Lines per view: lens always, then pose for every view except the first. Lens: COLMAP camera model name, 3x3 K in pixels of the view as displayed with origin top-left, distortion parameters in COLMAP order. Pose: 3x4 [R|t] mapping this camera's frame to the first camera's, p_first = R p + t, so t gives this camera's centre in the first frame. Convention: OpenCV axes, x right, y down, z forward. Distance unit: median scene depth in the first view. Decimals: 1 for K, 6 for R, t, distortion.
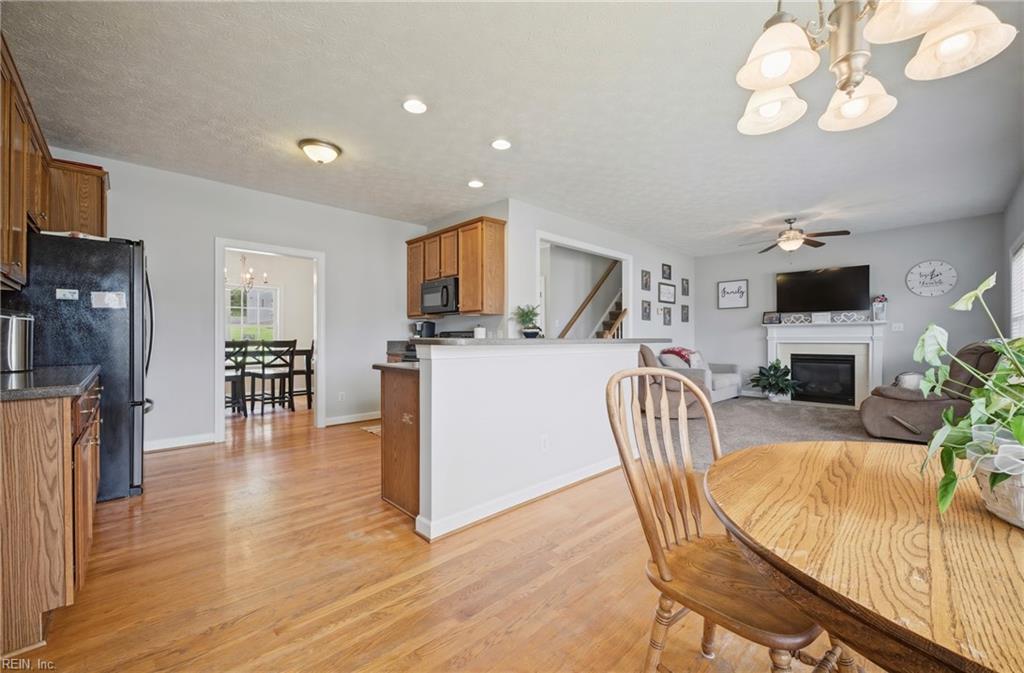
lens RADIAL K [[408.2, 0, 509.6], [0, 408.2, 339.7], [0, 0, 1]] dist [-0.003769, 0.000300]
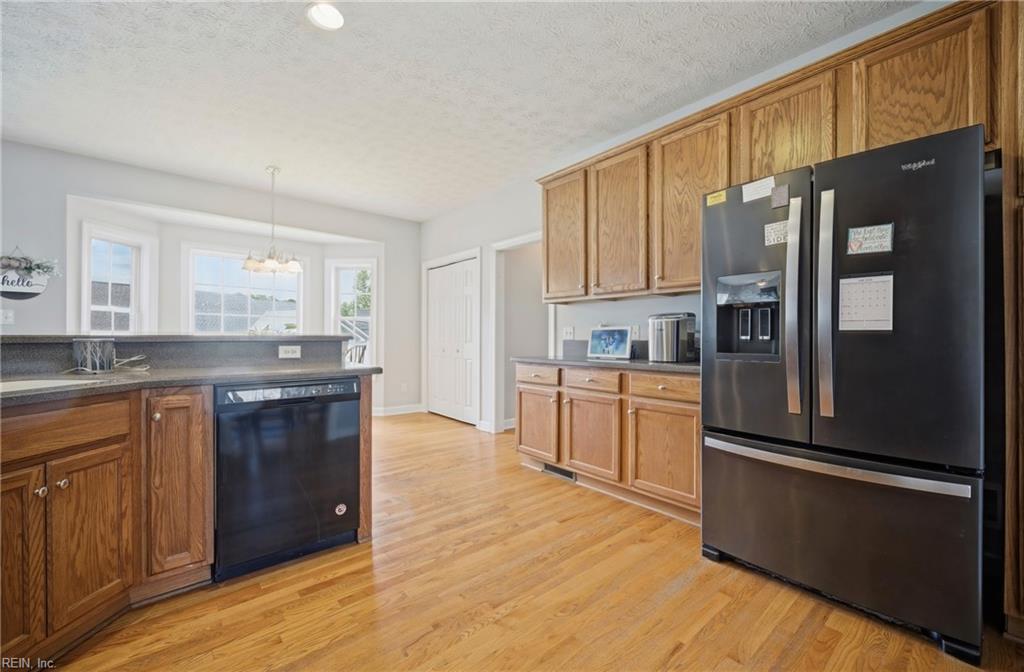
lens RADIAL K [[408.2, 0, 507.3], [0, 408.2, 337.5], [0, 0, 1]] dist [-0.003769, 0.000300]
pose [[-0.998252, 0.002045, 0.059060, -0.290727], [0.002046, 0.999998, -0.000033, -0.000777], [-0.059060, 0.000088, -0.998254, 0.825560]]
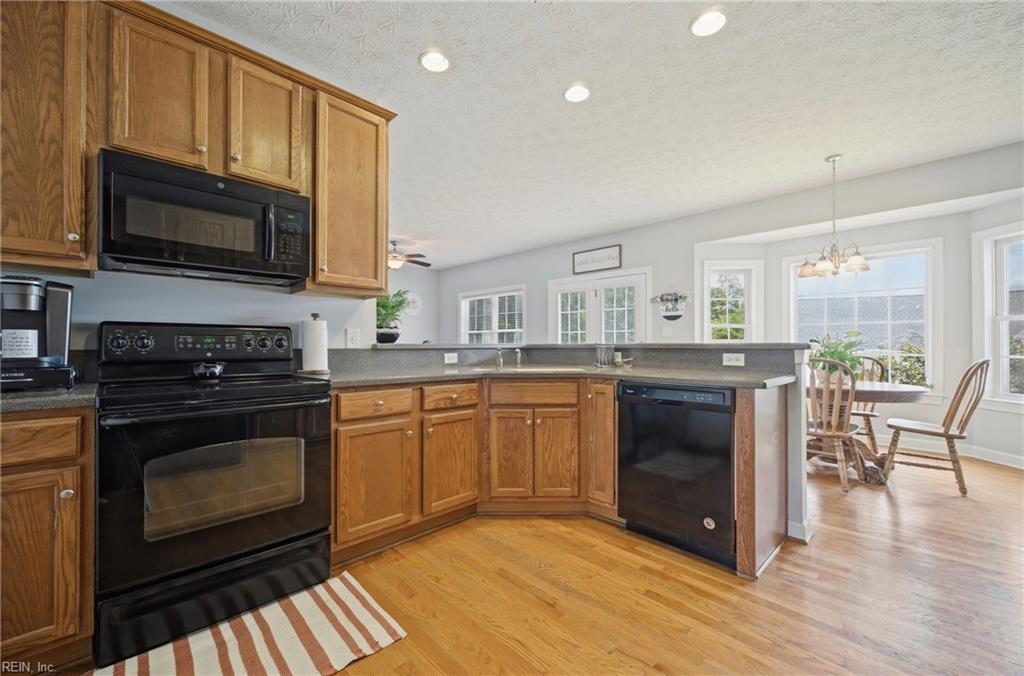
lens RADIAL K [[408.2, 0, 509.6], [0, 408.2, 342.3], [0, 0, 1]] dist [-0.003769, 0.000300]
pose [[-0.016691, 0.005989, 0.999843, -0.459935], [-0.002360, 0.999979, -0.006029, -0.001633], [-0.999858, -0.002460, -0.016677, 0.660619]]
